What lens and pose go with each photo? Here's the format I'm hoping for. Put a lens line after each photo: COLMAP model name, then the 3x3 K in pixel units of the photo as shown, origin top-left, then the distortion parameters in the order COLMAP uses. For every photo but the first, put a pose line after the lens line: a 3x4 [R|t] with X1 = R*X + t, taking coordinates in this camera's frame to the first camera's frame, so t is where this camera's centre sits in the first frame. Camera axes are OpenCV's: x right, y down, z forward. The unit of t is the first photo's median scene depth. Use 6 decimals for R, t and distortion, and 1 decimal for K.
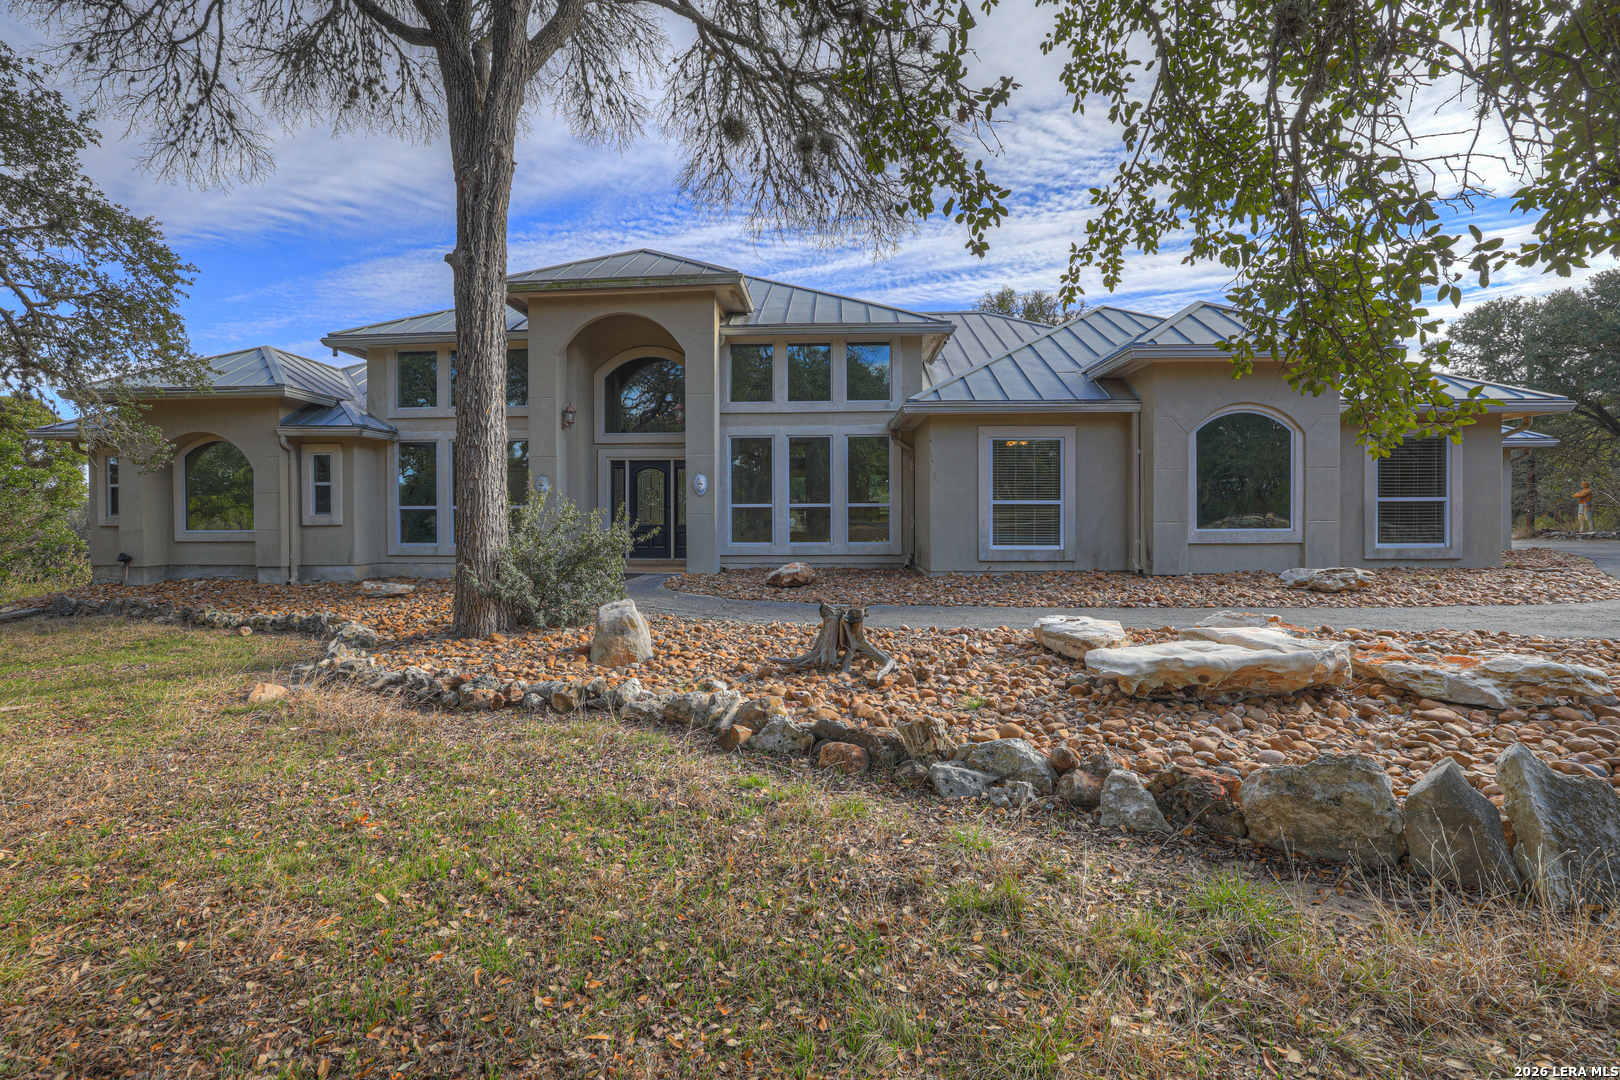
lens RADIAL K [[695.8, 0, 801.6], [0, 695.8, 542.1], [0, 0, 1]] dist [-0.046959, 0.019140]
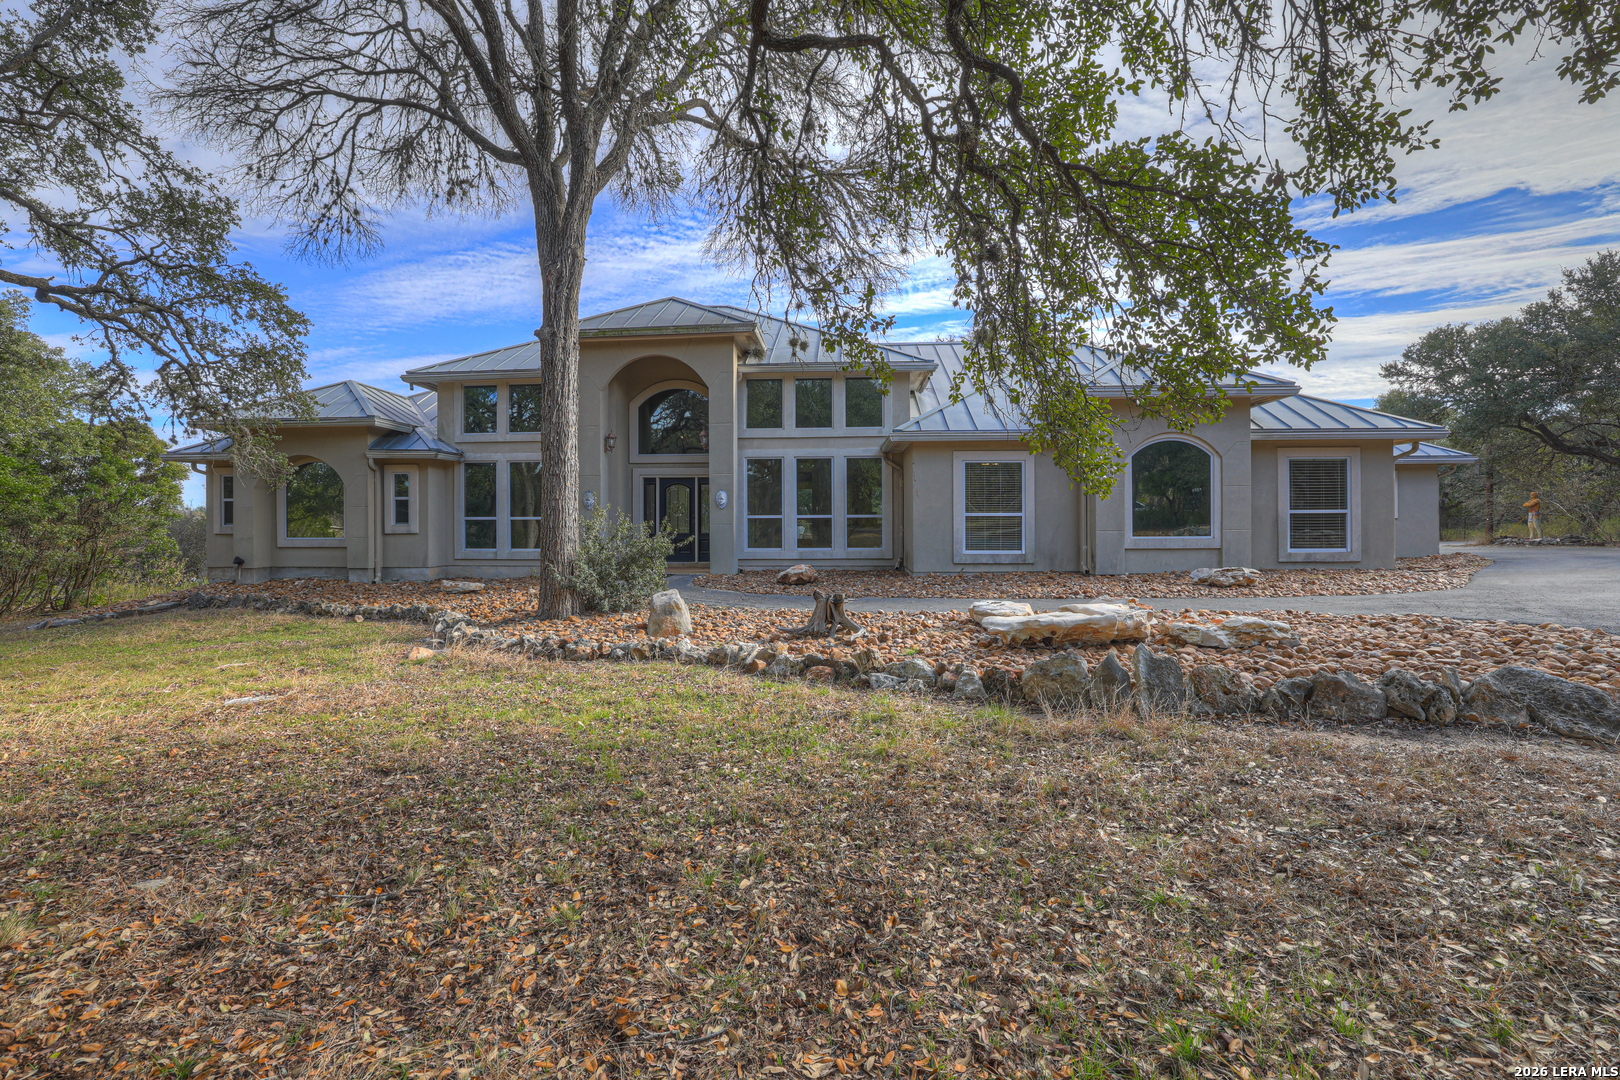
lens RADIAL K [[695.8, 0, 801.6], [0, 695.8, 542.1], [0, 0, 1]] dist [-0.046959, 0.019140]
pose [[0.999851, -0.000020, -0.017235, 0.013281], [-0.000149, 0.999952, -0.009765, 0.002360], [0.017234, 0.009766, 0.999804, -0.210969]]
